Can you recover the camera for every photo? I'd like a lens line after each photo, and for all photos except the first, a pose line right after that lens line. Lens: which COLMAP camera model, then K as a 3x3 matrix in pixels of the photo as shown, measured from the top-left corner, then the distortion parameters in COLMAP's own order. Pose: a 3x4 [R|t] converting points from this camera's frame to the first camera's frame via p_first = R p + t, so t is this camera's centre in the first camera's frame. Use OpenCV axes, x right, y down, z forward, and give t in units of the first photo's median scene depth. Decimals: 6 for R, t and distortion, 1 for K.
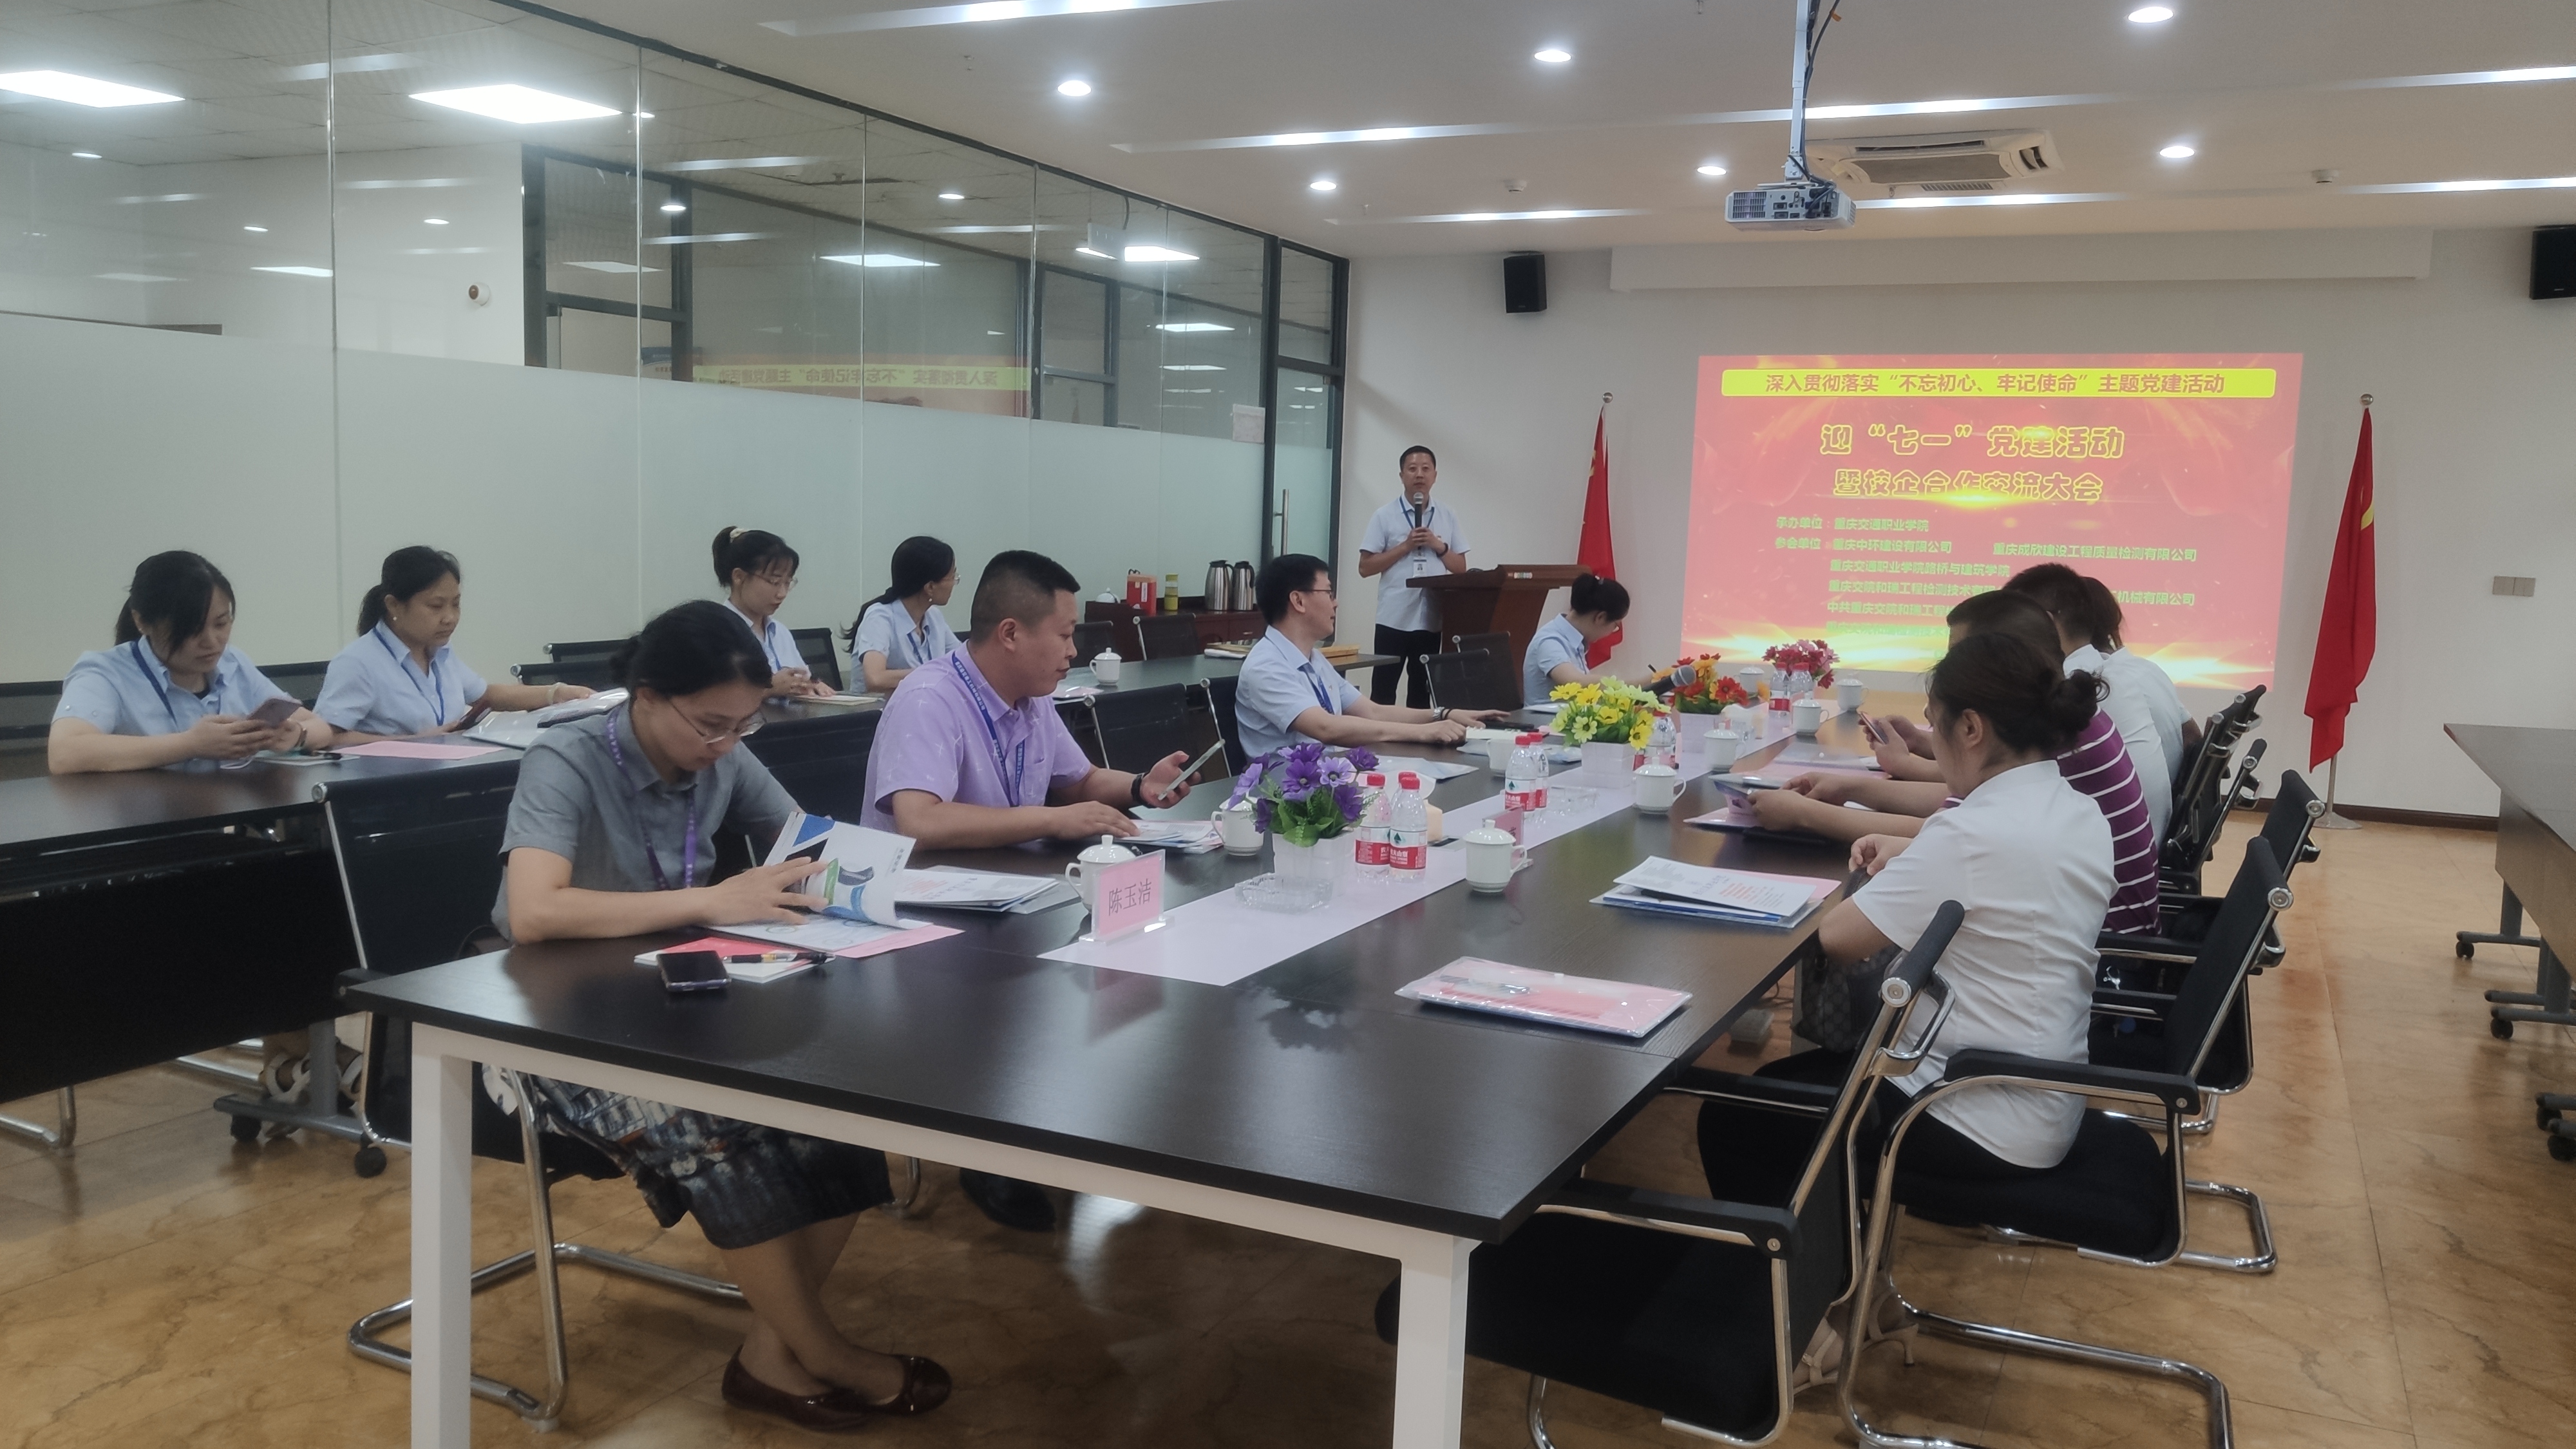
lens RADIAL K [[1951.8, 0, 1286.5], [0, 1951.8, 729.6], [0, 0, 1]] dist [0.005896, -0.024848]
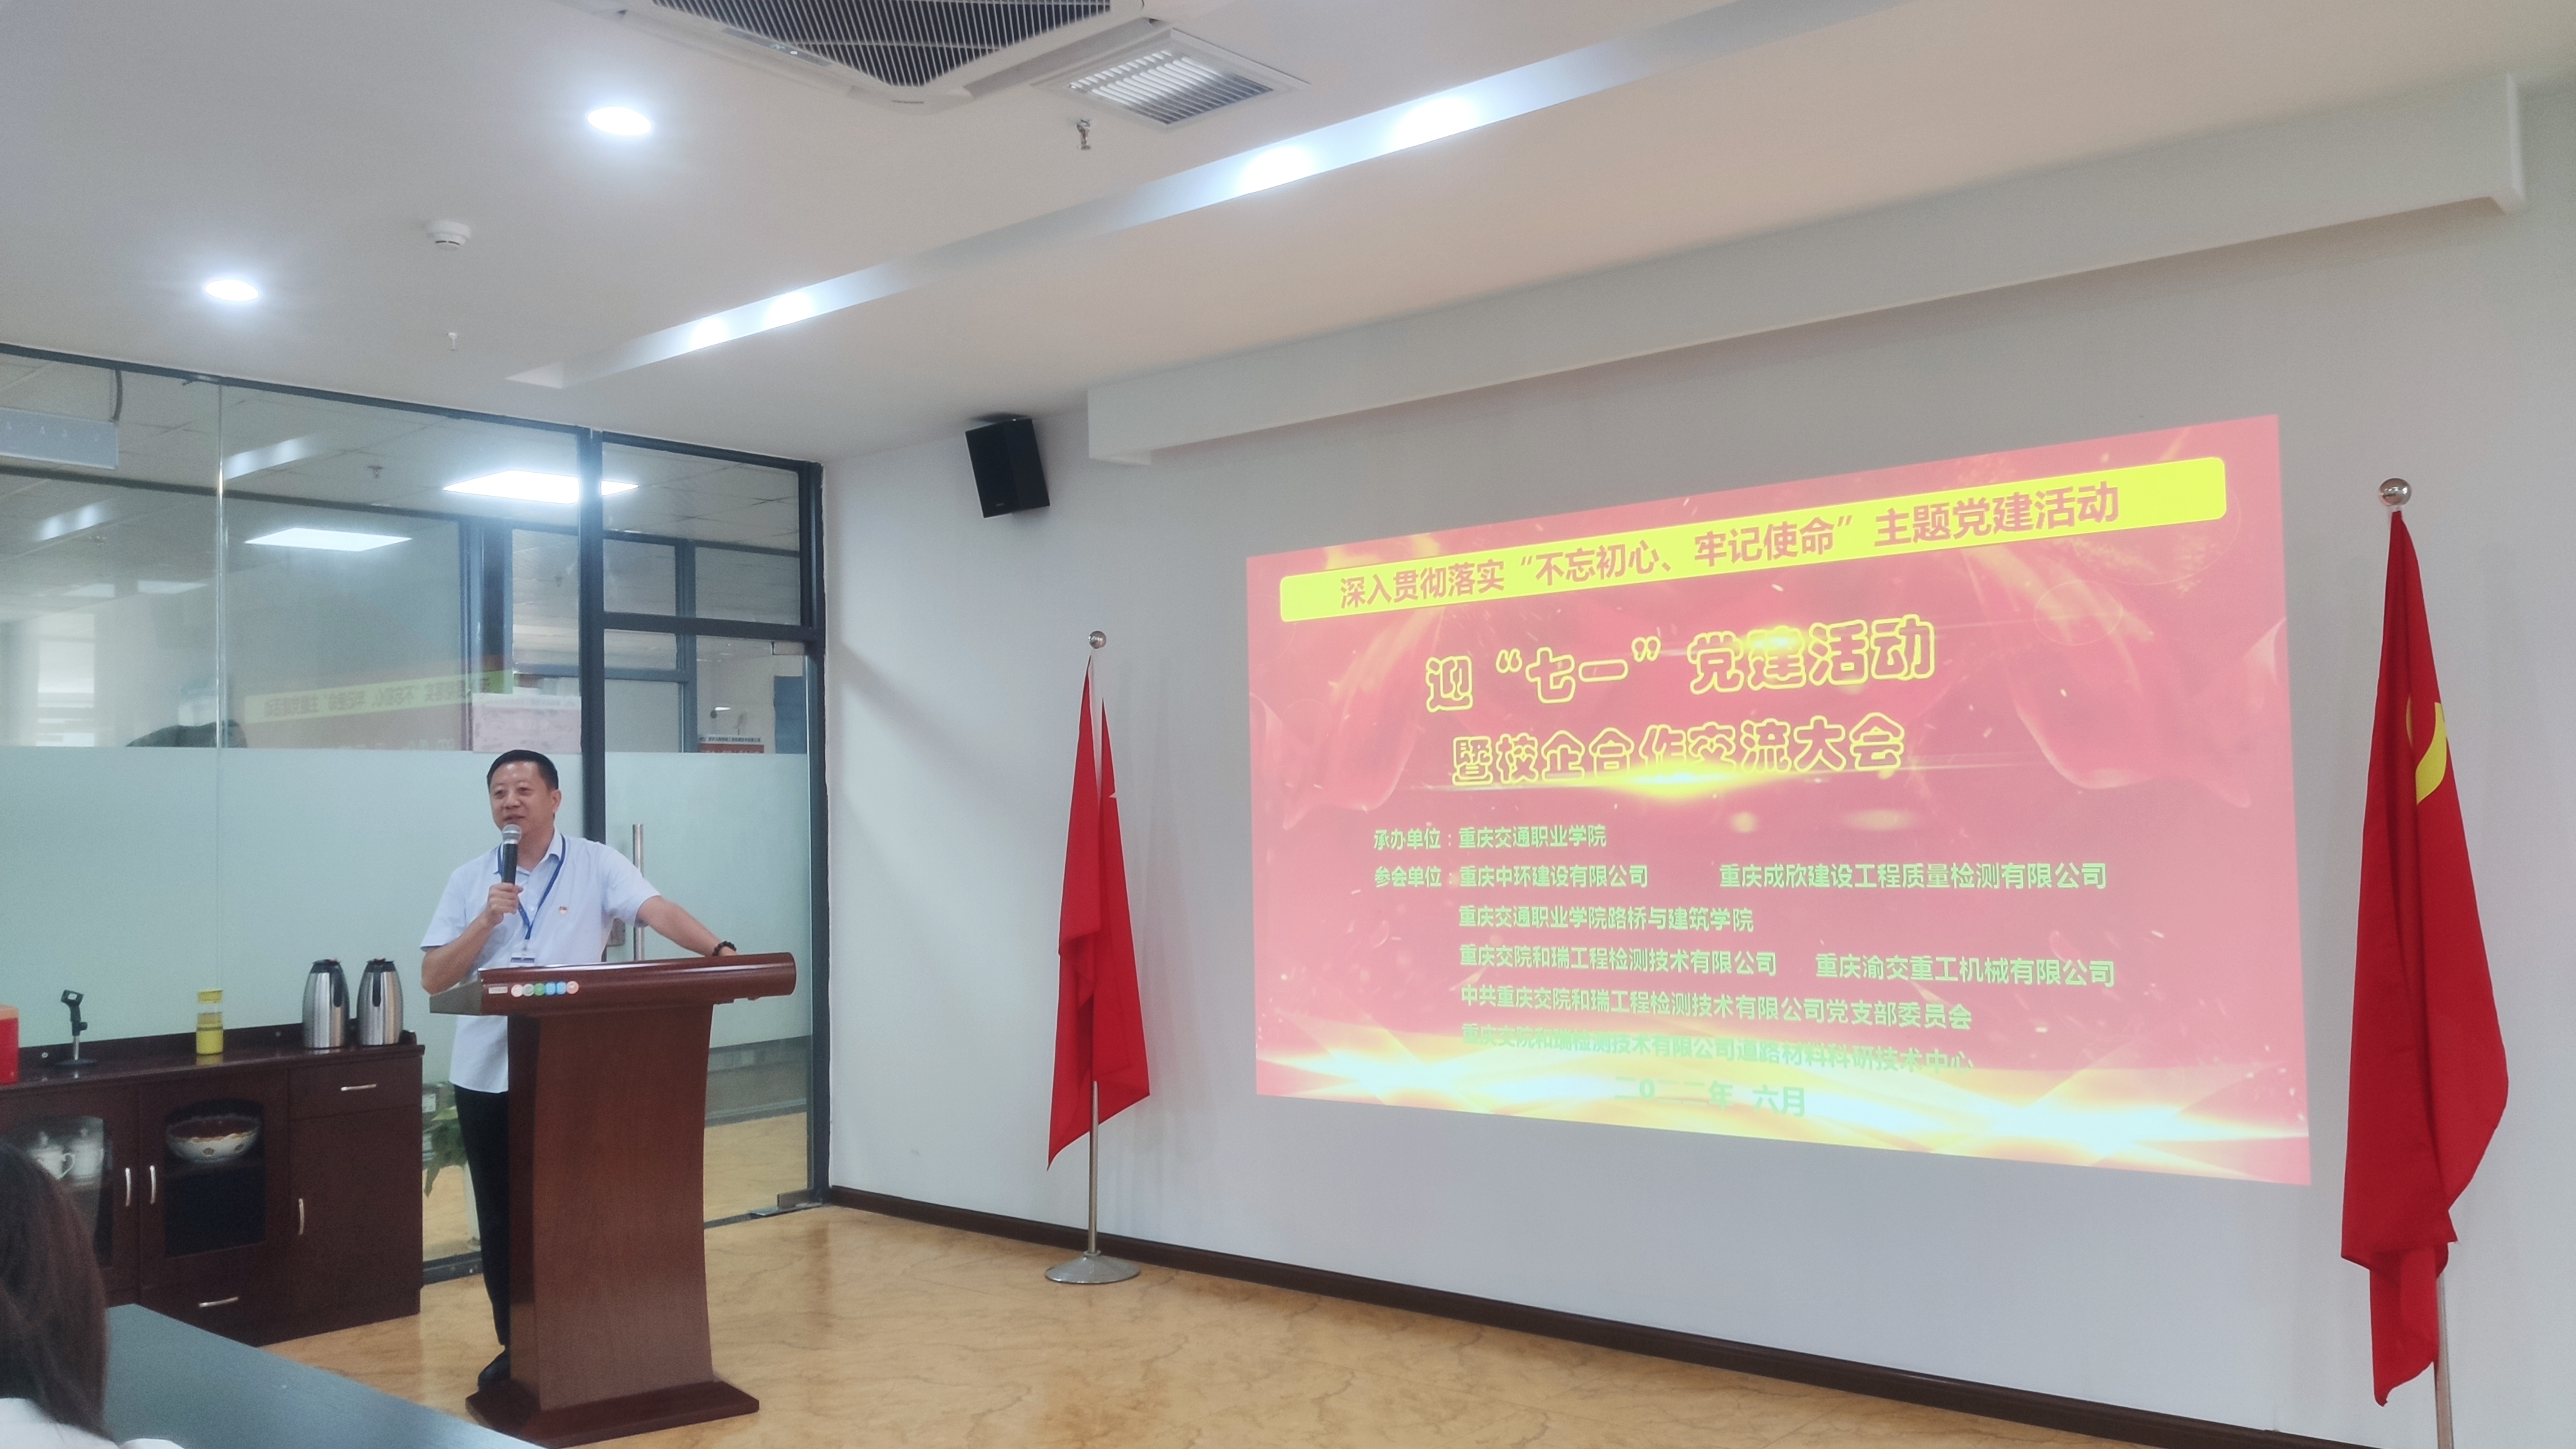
lens RADIAL K [[1951.8, 0, 1227.5], [0, 1951.8, 708.9], [0, 0, 1]] dist [0.005896, -0.024848]
pose [[0.959693, -0.070298, -0.272115, 0.389765], [0.023977, 0.985162, -0.169947, -0.054215], [0.280024, 0.156572, 0.947139, 0.499001]]
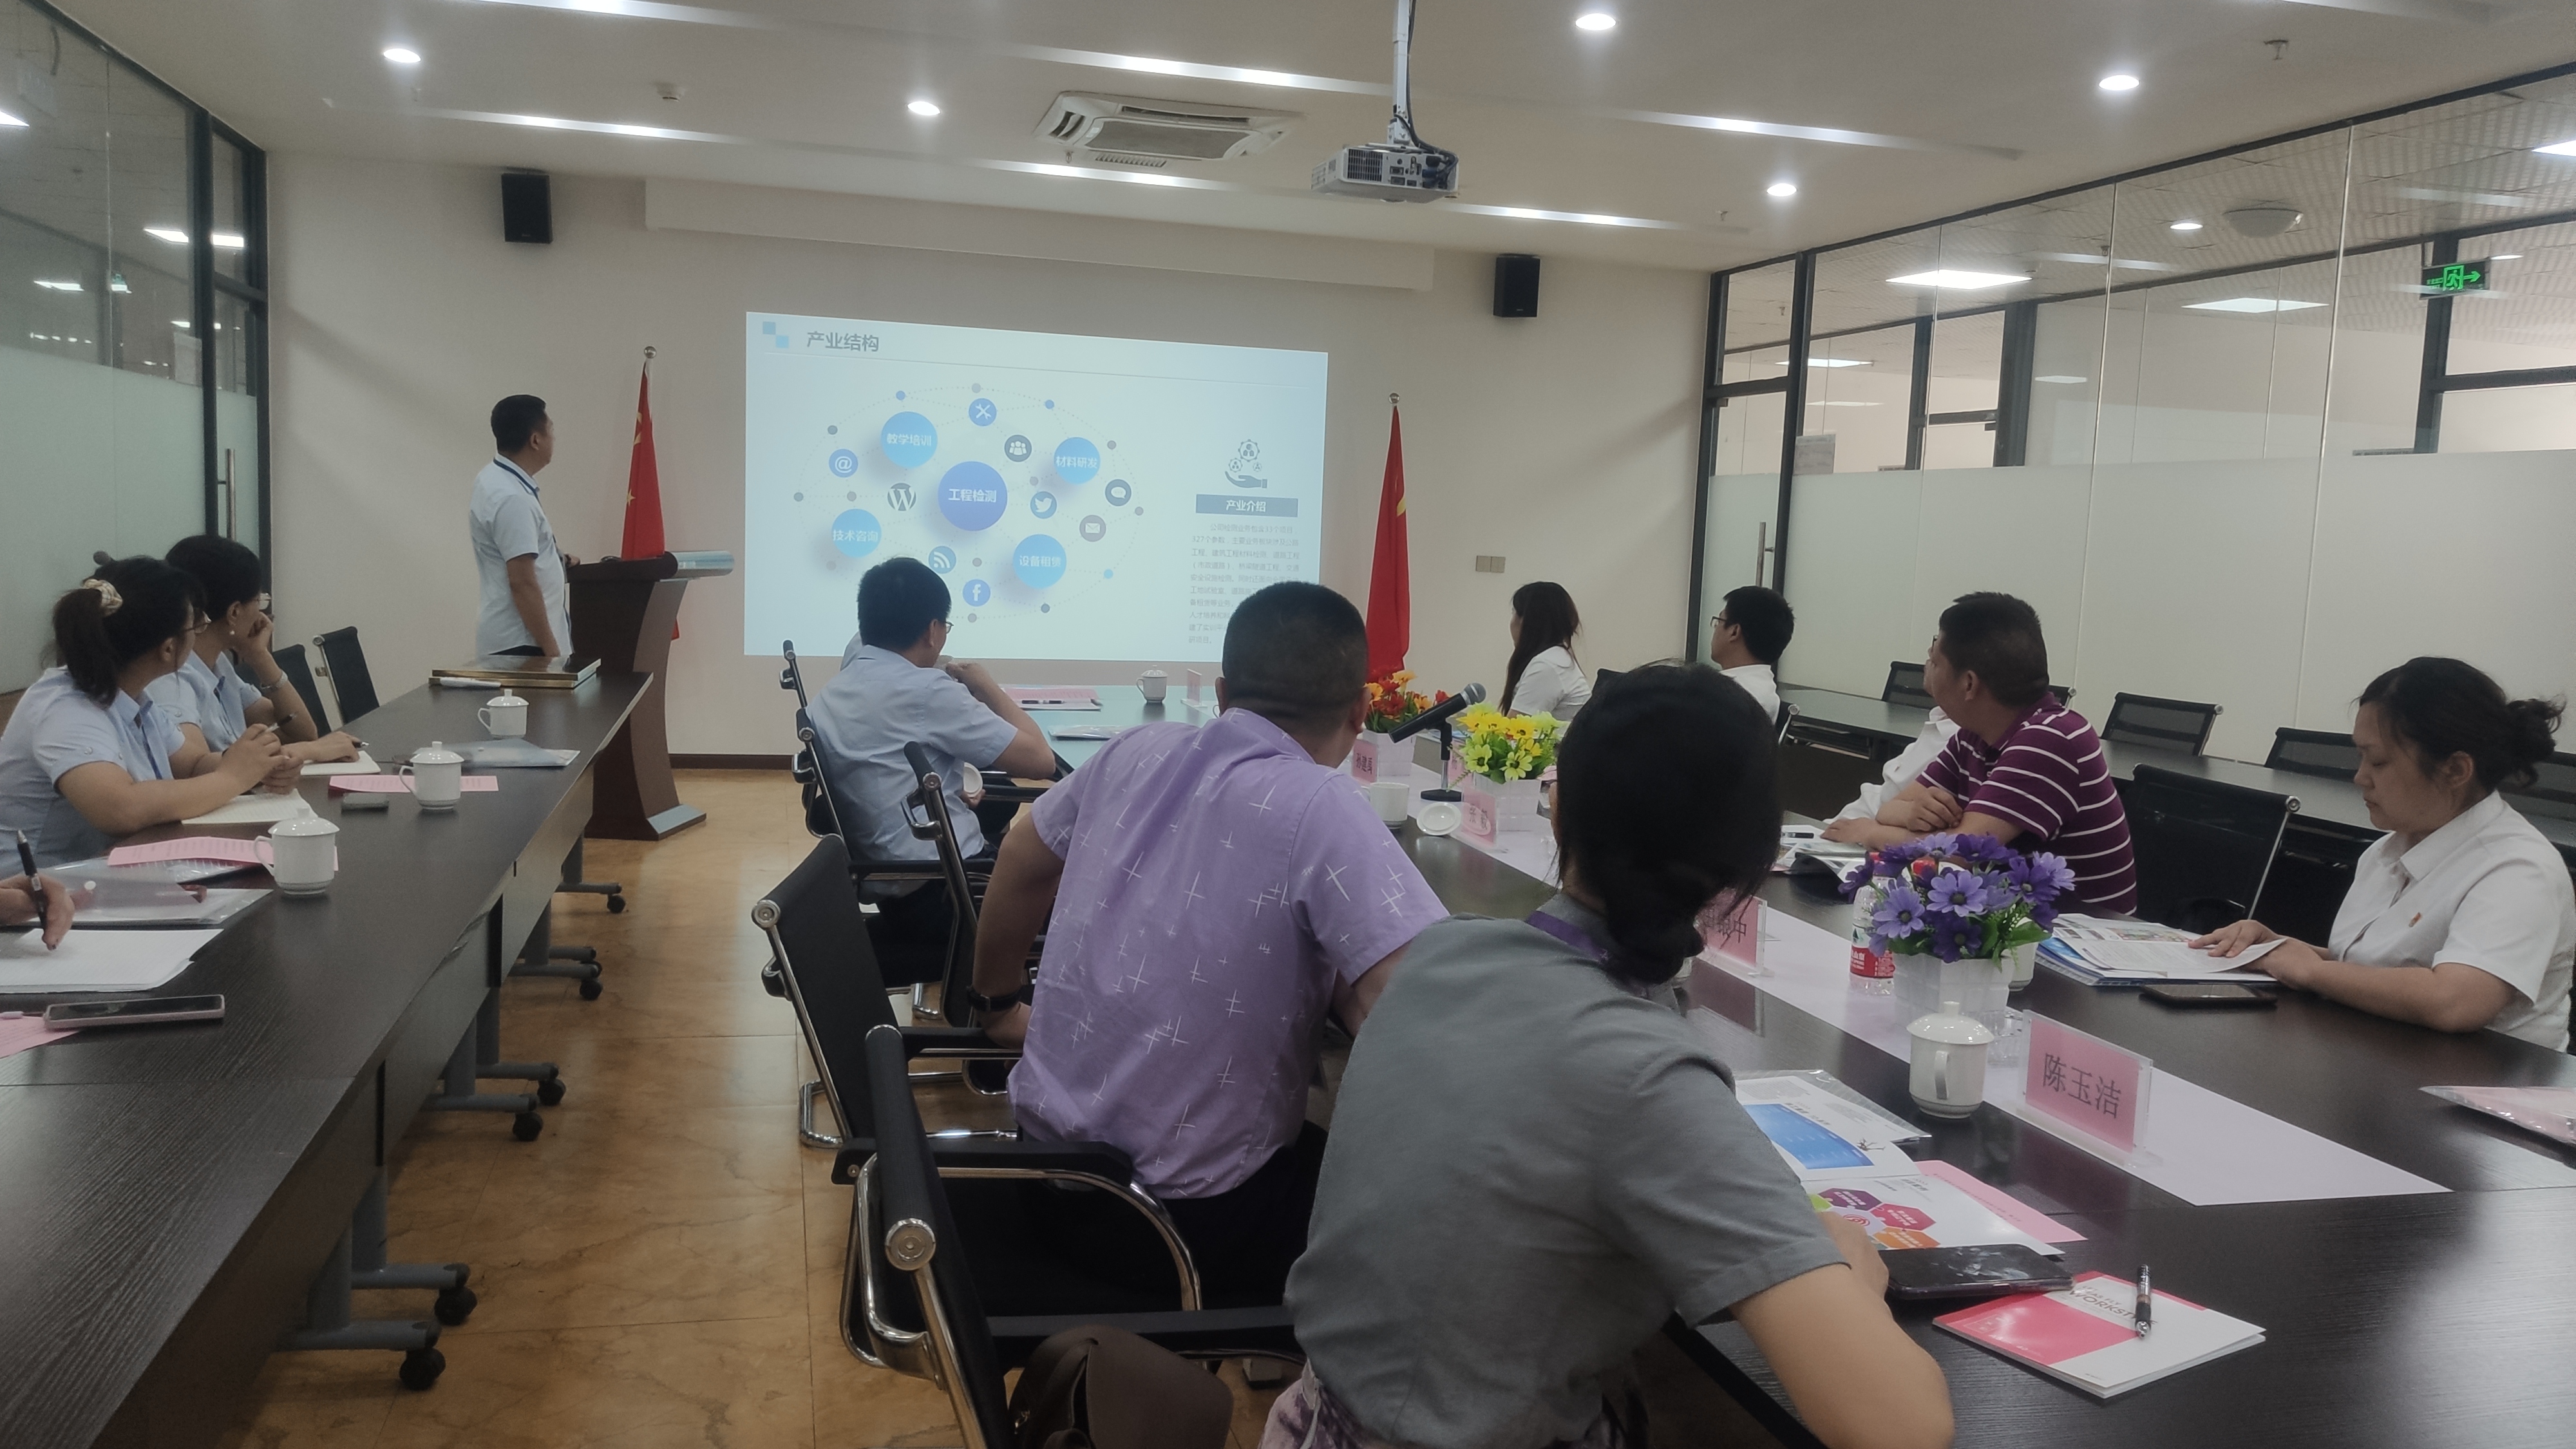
lens RADIAL K [[1951.8, 0, 1296.6], [0, 1951.8, 736.5], [0, 0, 1]] dist [0.005896, -0.024848]
pose [[0.758961, -0.069681, 0.647397, -0.202158], [0.055499, 0.997562, 0.042307, -0.024230], [-0.648766, 0.003820, 0.760978, 0.176651]]
